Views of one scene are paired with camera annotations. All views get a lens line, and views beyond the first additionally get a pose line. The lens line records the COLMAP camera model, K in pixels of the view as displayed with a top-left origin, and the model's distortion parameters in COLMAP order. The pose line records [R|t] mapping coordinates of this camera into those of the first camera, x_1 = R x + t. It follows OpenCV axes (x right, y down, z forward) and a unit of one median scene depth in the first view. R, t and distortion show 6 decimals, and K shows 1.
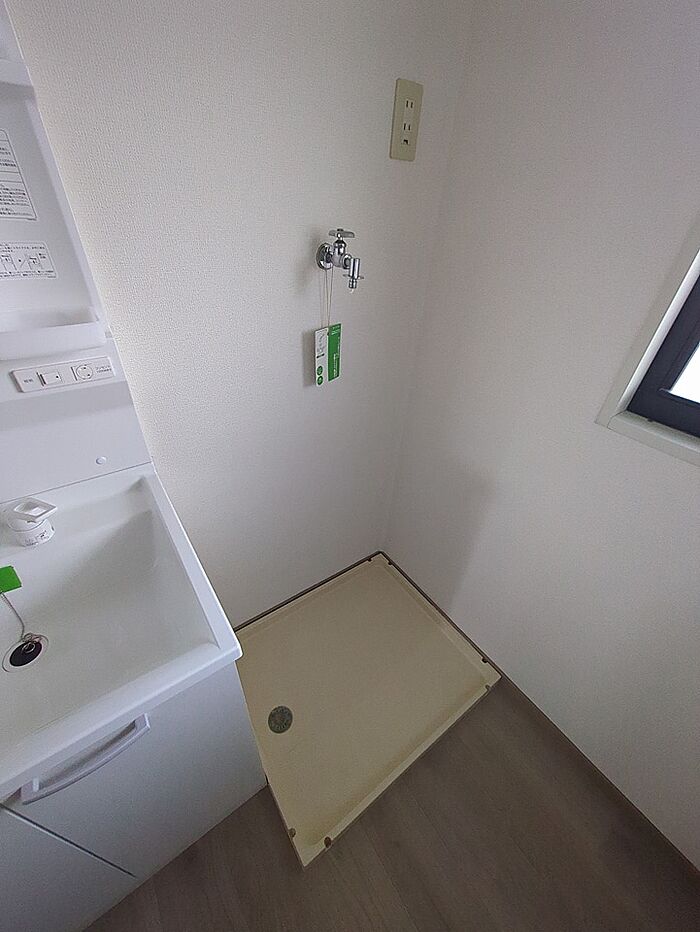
lens RADIAL K [[369.0, 0, 350.0], [0, 369.0, 466.0], [0, 0, 1]] dist [-0.000735, 0.000008]
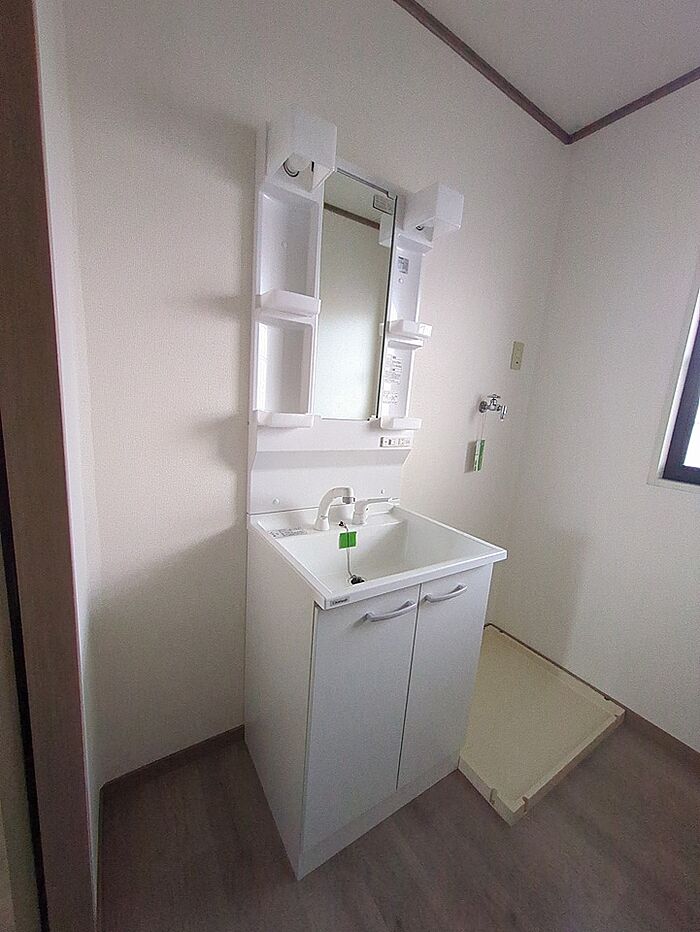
lens RADIAL K [[369.0, 0, 350.0], [0, 369.0, 466.0], [0, 0, 1]] dist [-0.000735, 0.000008]
pose [[0.998685, 0.030011, -0.041576, -0.651998], [-0.045067, 0.900487, -0.432542, 0.584391], [0.024458, 0.433847, 0.900655, -0.642280]]
